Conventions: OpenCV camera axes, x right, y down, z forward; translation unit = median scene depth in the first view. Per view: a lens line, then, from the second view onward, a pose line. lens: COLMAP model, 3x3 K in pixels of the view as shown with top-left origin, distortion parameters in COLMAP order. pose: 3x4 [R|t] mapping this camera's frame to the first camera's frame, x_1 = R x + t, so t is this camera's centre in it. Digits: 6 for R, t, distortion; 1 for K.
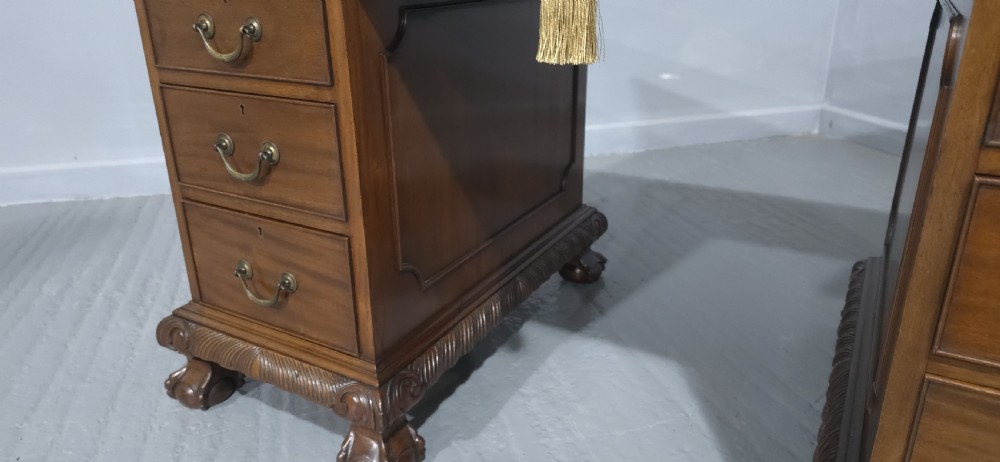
lens RADIAL K [[675.5, 0, 487.2], [0, 675.5, 221.9], [0, 0, 1]] dist [0.031793, -0.009148]
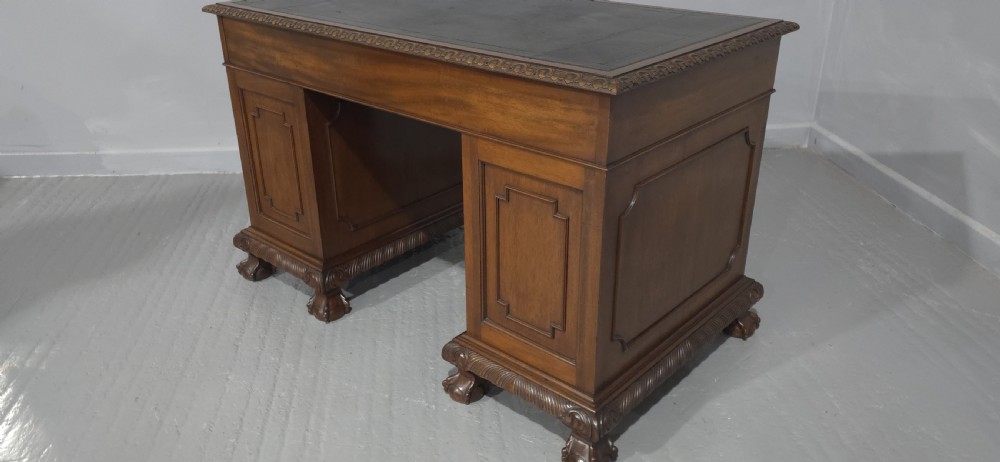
lens RADIAL K [[718.5, 0, 500.7], [0, 718.5, 226.2], [0, 0, 1]] dist [0.067813, -0.006428]
pose [[0.982211, 0.095326, -0.161783, 0.708148], [-0.084770, 0.993870, 0.070962, -0.108296], [0.167556, -0.055985, 0.984272, -1.091845]]
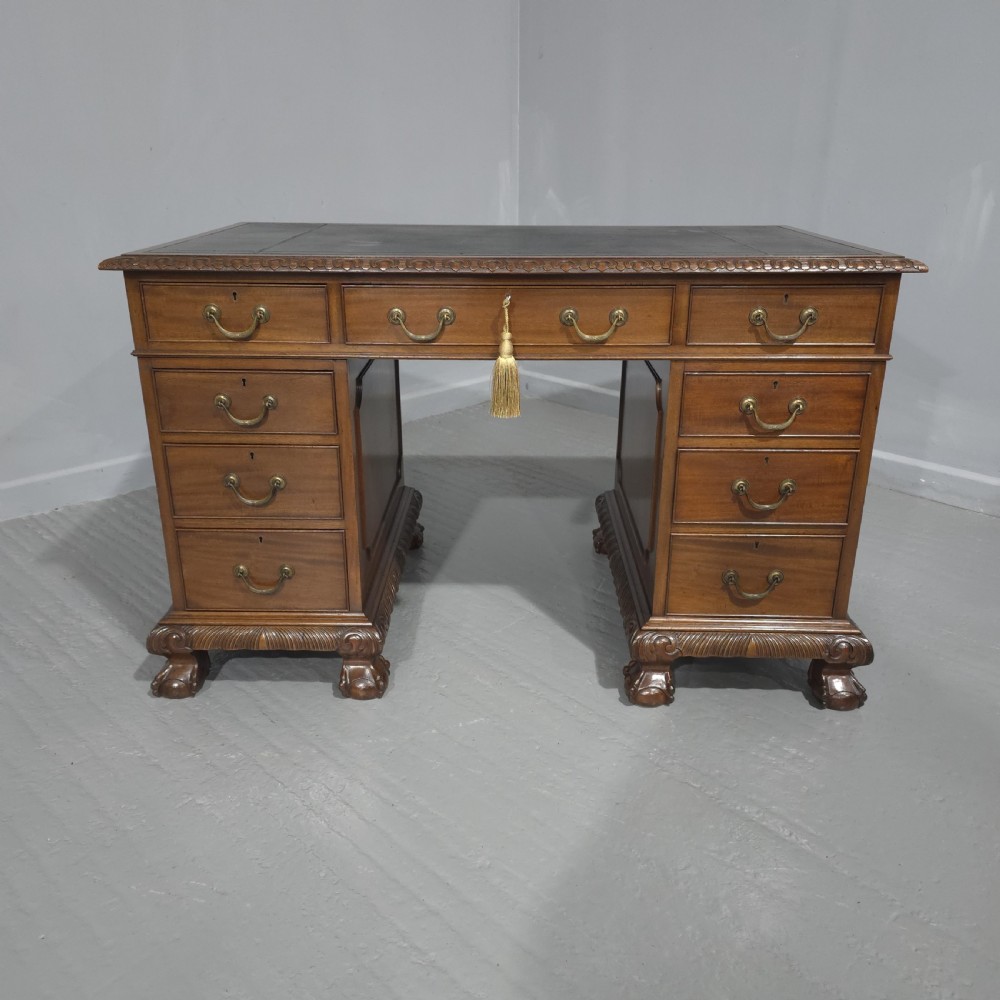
lens RADIAL K [[872.9, 0, 496.0], [0, 872.9, 509.2], [0, 0, 1]] dist [0.041140, -0.033109]
pose [[0.873334, -0.165633, 0.458097, -0.703712], [0.160483, 0.985748, 0.050463, -0.059450], [-0.459927, 0.029446, 0.887469, -0.783672]]
